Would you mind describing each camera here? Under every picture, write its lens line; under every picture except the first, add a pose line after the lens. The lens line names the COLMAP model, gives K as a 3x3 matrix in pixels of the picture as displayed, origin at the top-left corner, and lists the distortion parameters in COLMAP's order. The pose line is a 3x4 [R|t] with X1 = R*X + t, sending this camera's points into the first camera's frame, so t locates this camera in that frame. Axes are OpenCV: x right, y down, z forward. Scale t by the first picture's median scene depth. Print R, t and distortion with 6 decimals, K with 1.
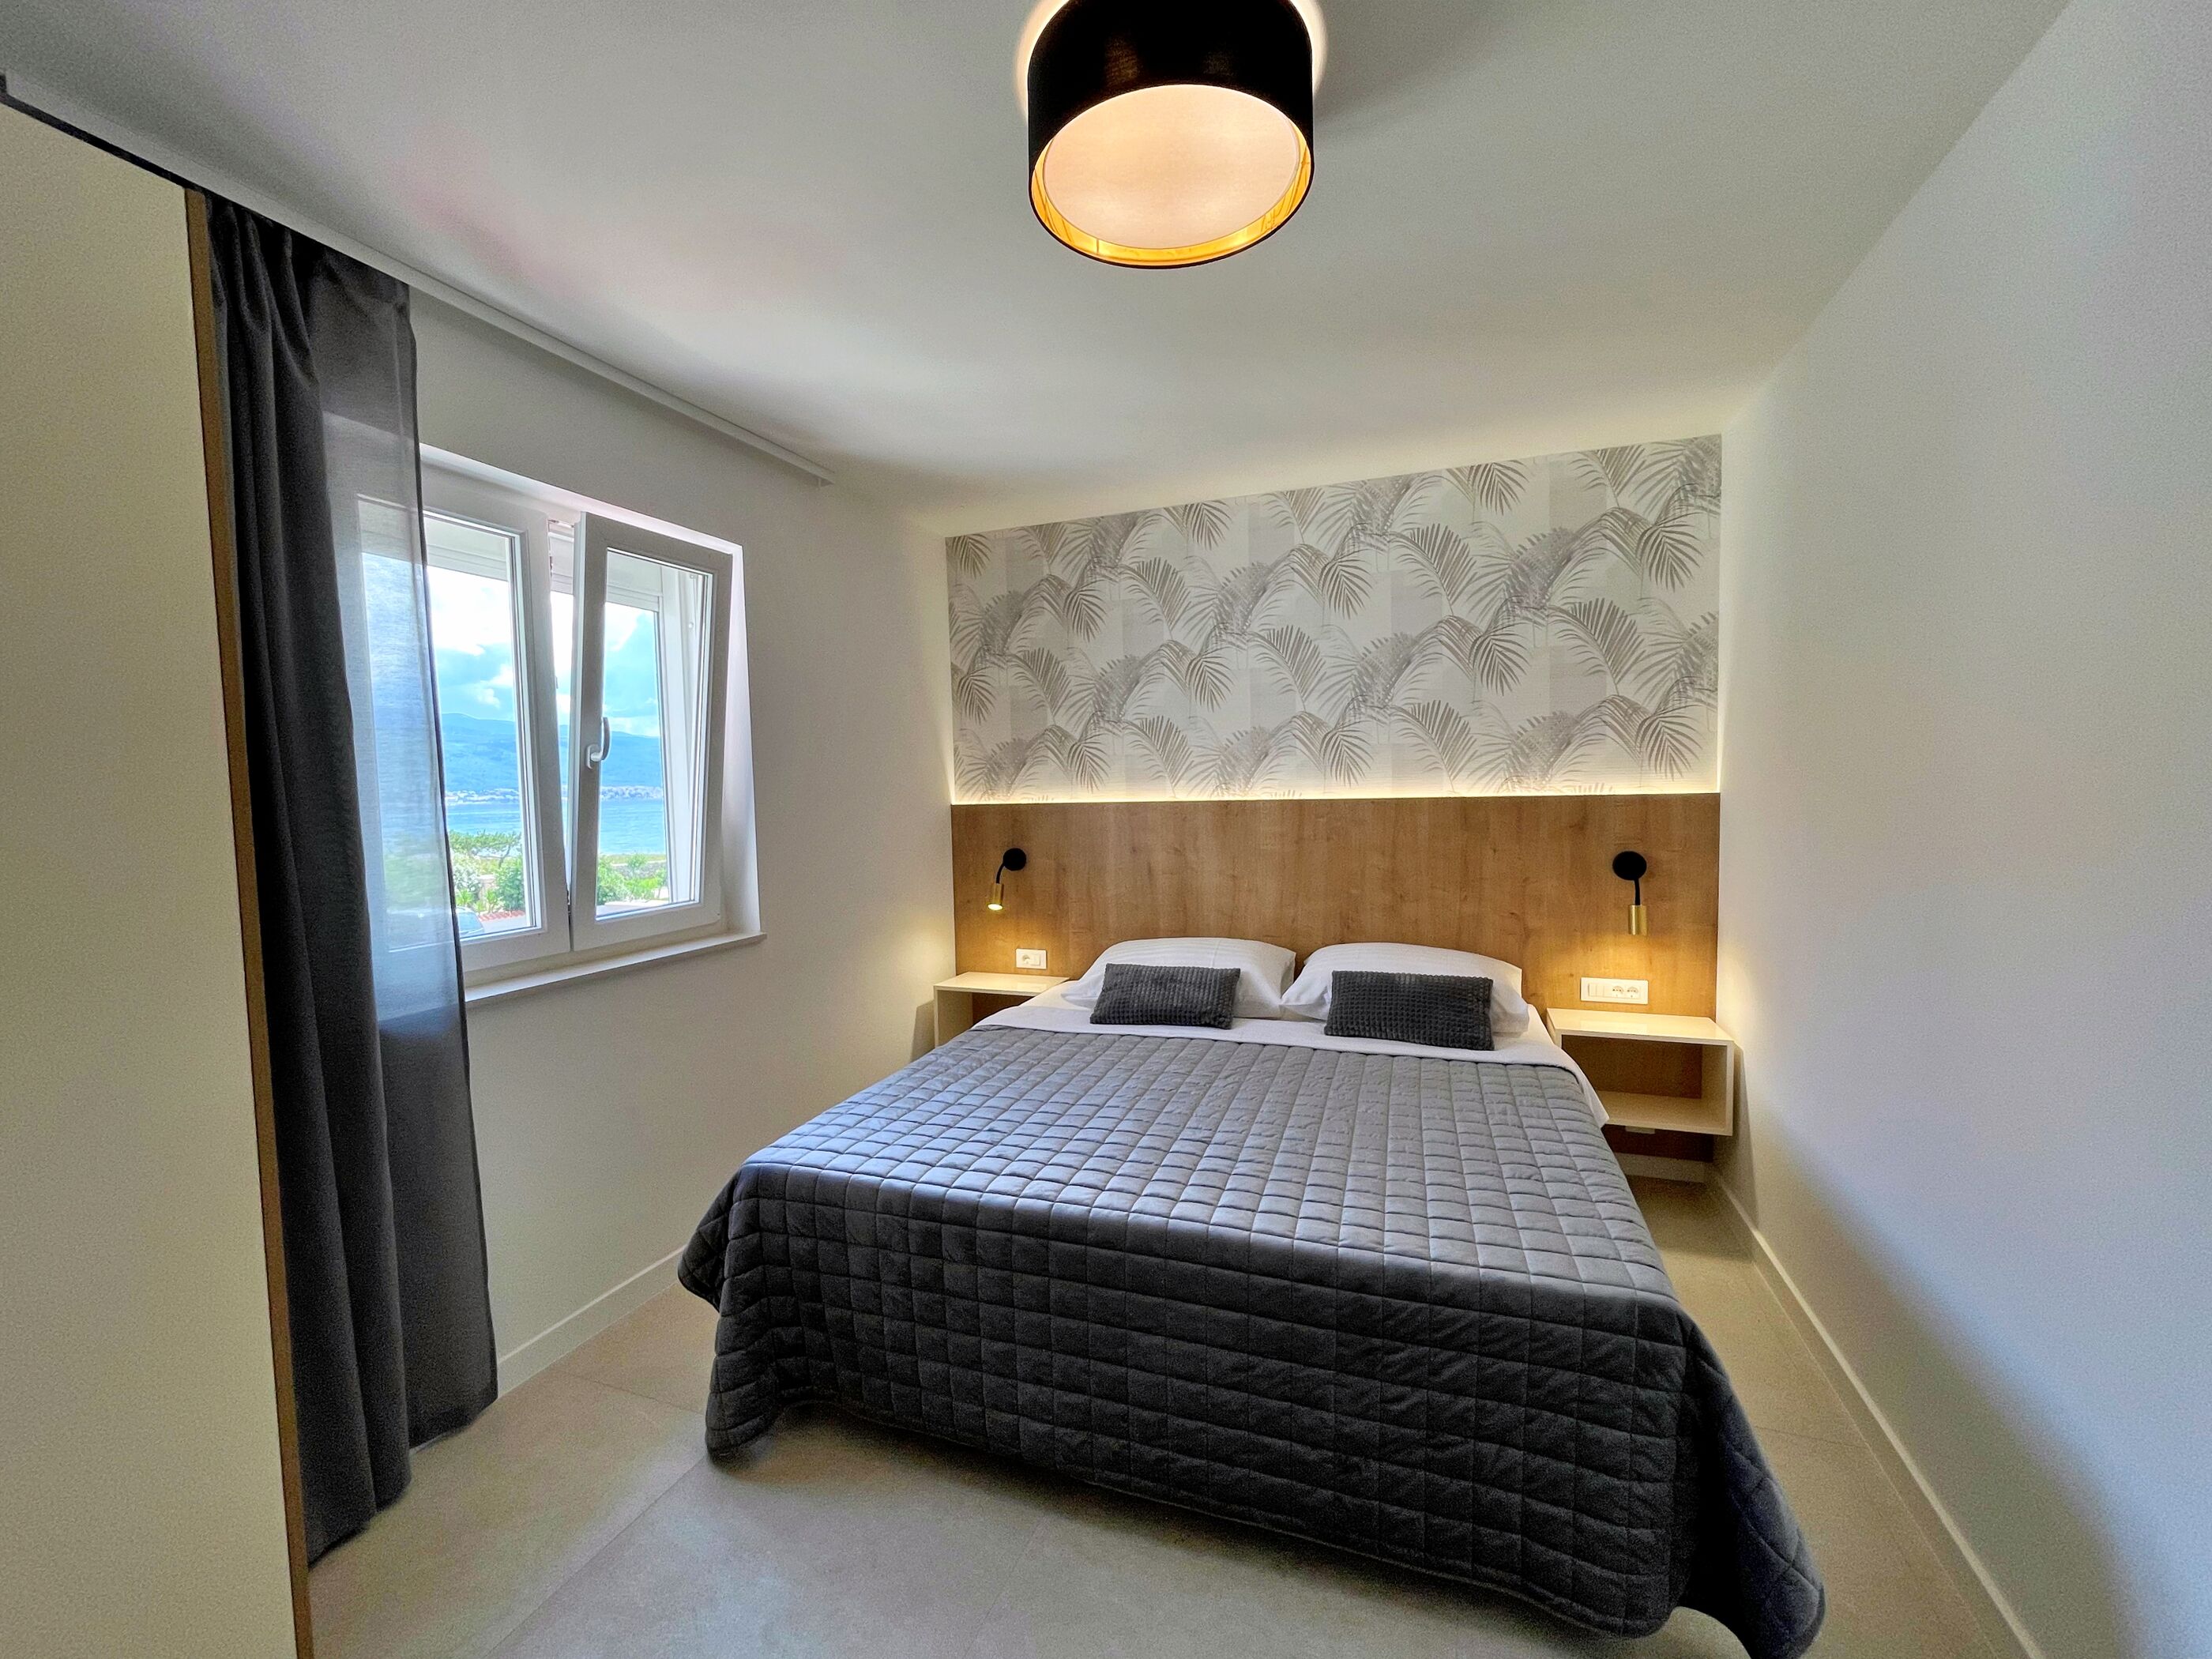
lens RADIAL K [[898.0, 0, 1108.3], [0, 898.0, 844.5], [0, 0, 1]] dist [-0.005755, 0.002396]
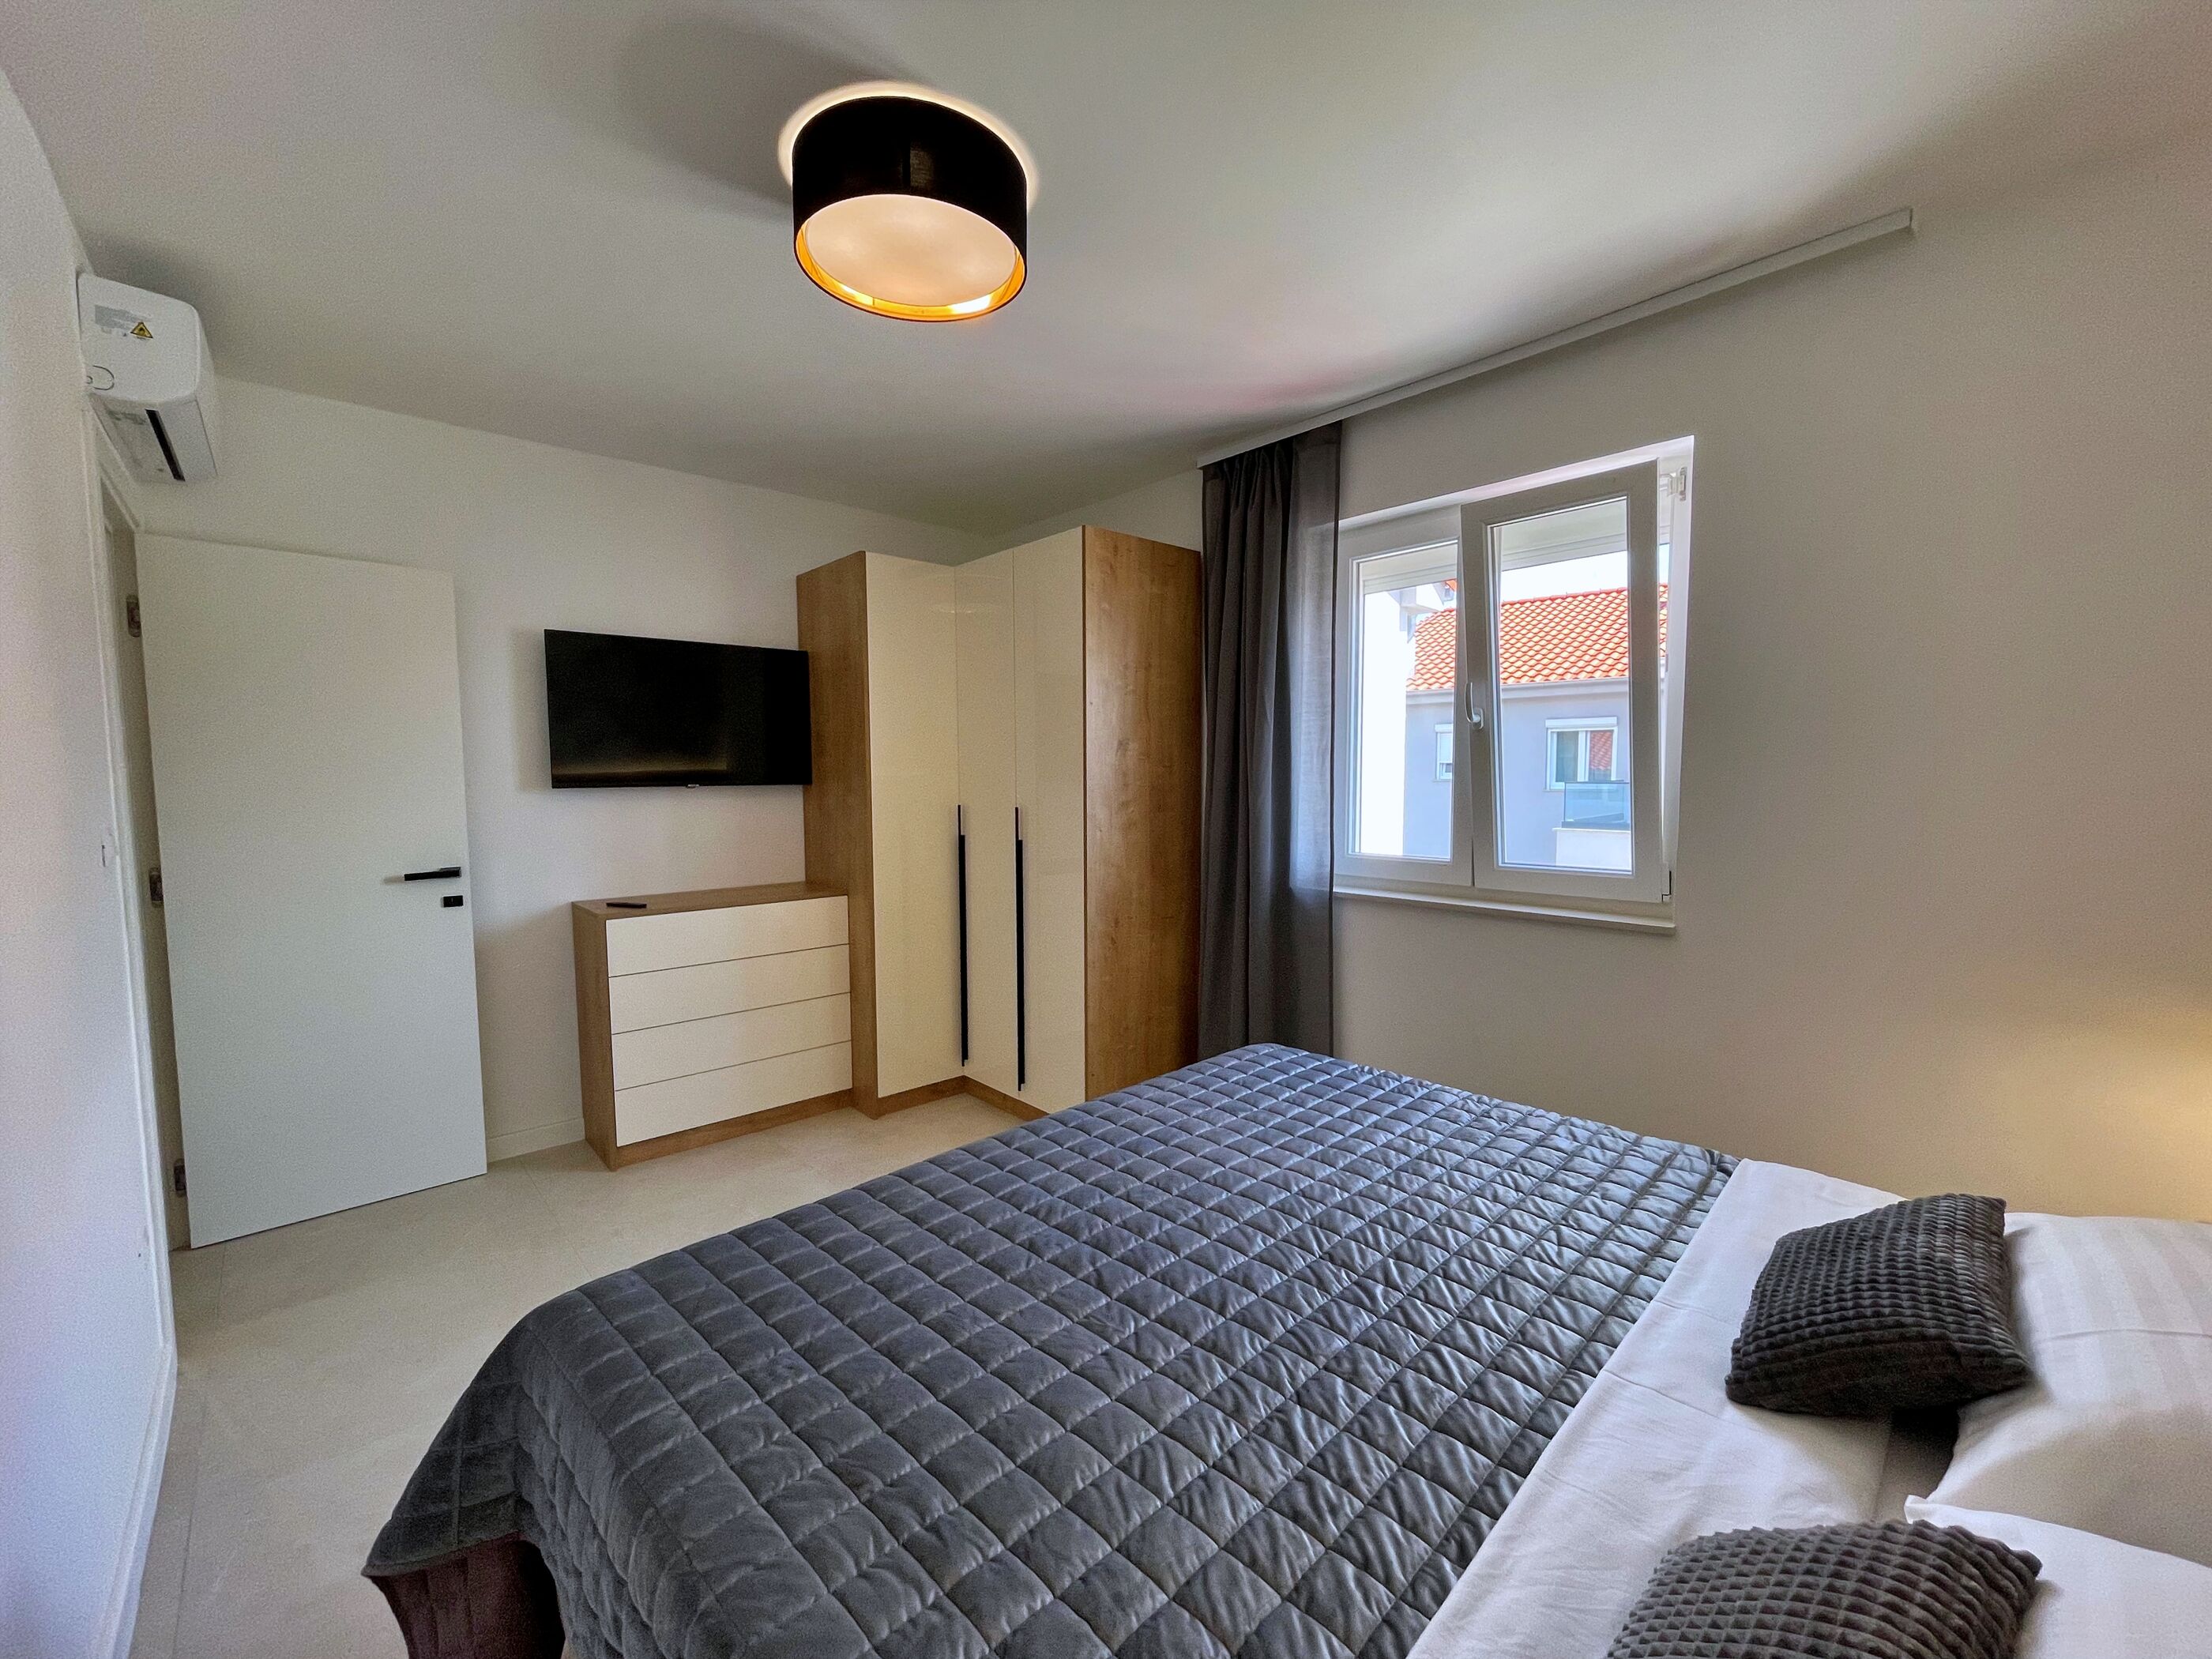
lens RADIAL K [[898.0, 0, 1106.5], [0, 898.0, 829.3], [0, 0, 1]] dist [-0.005755, 0.002396]
pose [[-0.422764, 0.084922, -0.902252, 0.648758], [-0.040449, 0.992839, 0.112402, -0.066729], [0.905337, 0.084014, -0.416302, 1.049605]]
